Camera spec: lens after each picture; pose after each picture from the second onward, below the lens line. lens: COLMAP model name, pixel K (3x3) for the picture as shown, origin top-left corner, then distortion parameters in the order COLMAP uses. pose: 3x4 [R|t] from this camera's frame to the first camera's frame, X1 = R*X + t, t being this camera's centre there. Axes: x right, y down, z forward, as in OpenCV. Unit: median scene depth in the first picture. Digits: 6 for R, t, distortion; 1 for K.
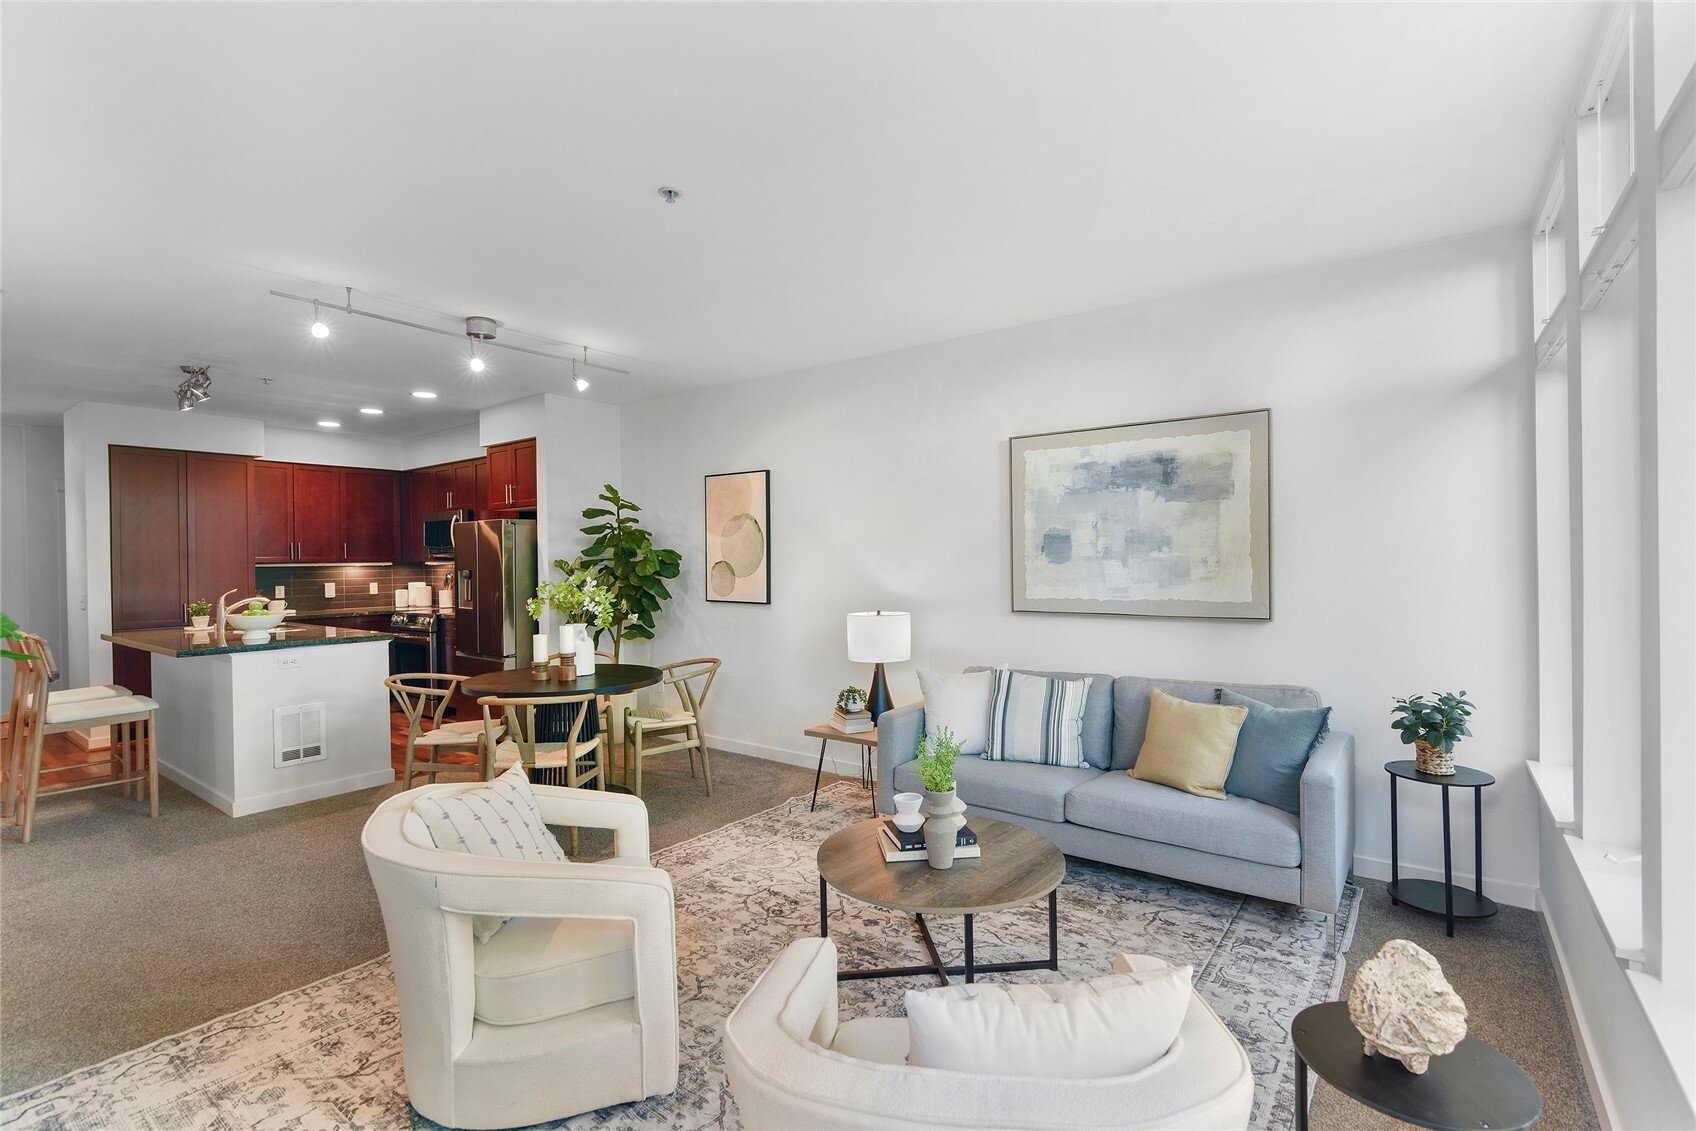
lens RADIAL K [[791.8, 0, 846.1], [0, 791.8, 556.8], [0, 0, 1]] dist [-0.016565, -0.000400]
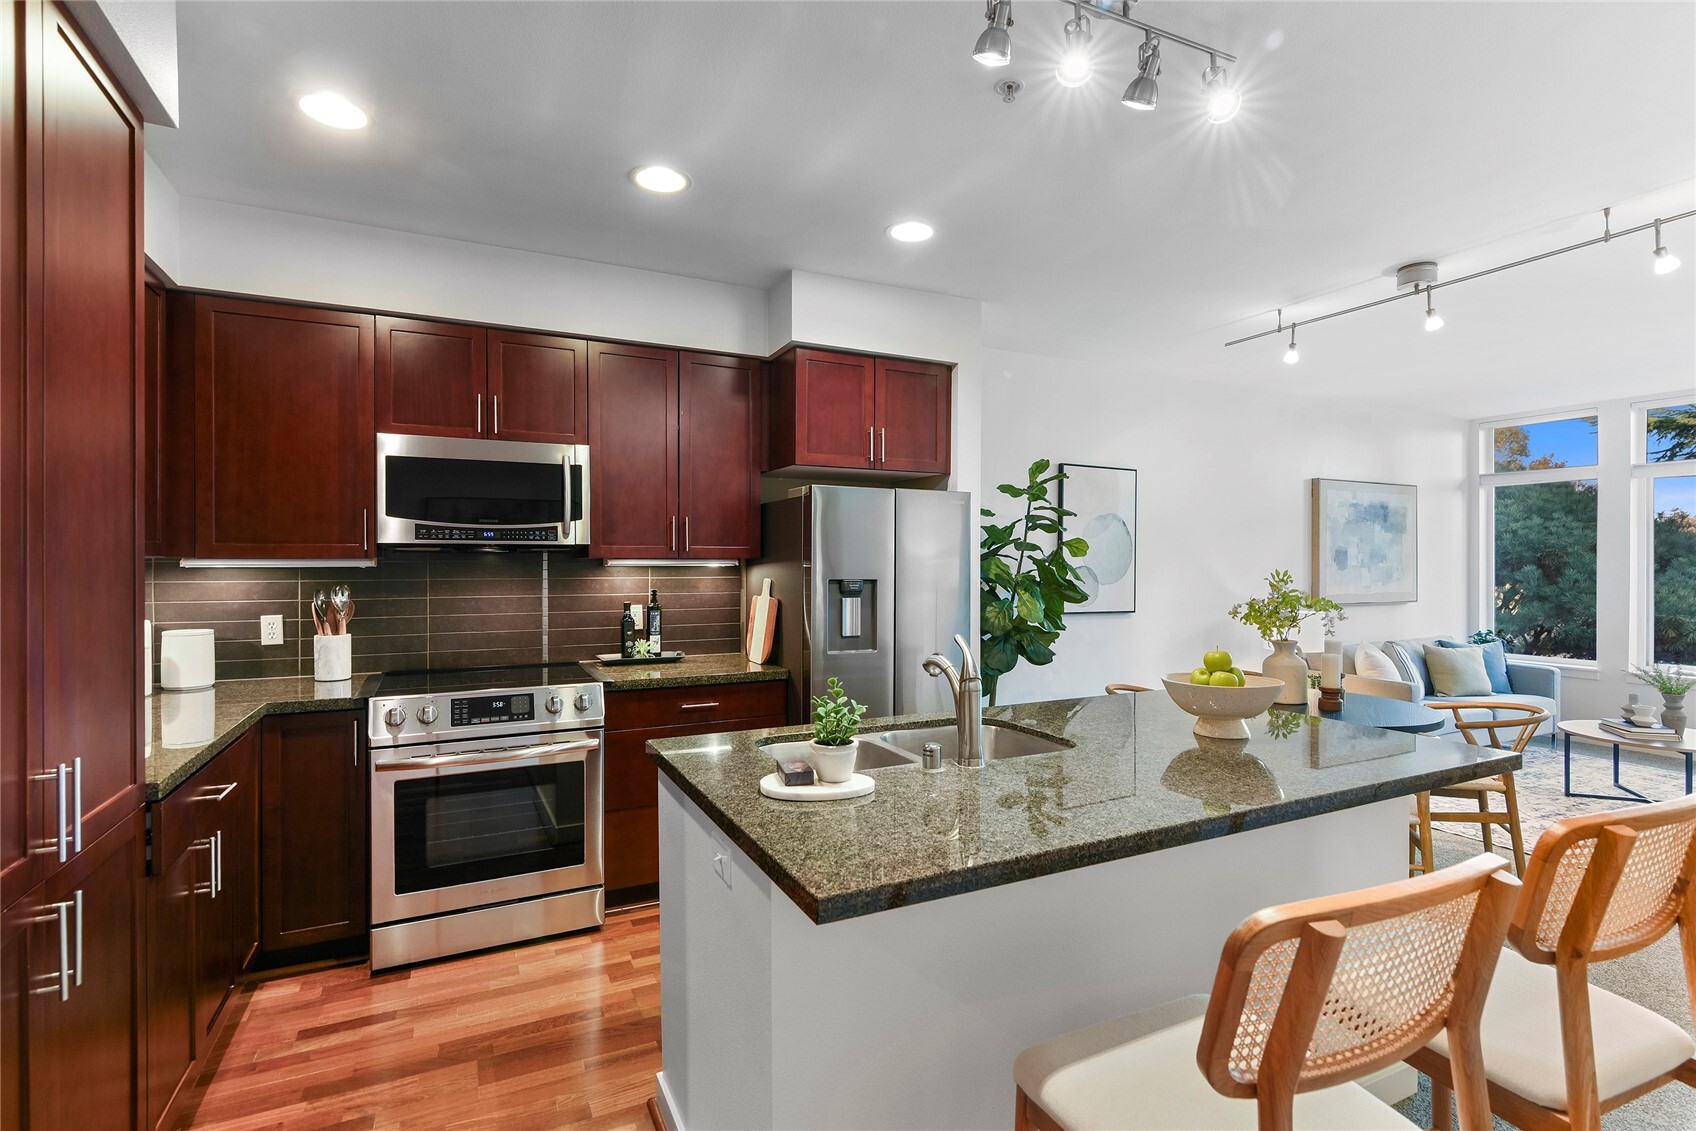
lens RADIAL K [[791.8, 0, 845.7], [0, 791.8, 571.0], [0, 0, 1]] dist [-0.016565, -0.000400]
pose [[0.457684, 0.015175, 0.888985, -1.444964], [-0.002596, 0.999873, -0.015731, 0.035329], [-0.889111, 0.004892, 0.457666, 1.166418]]
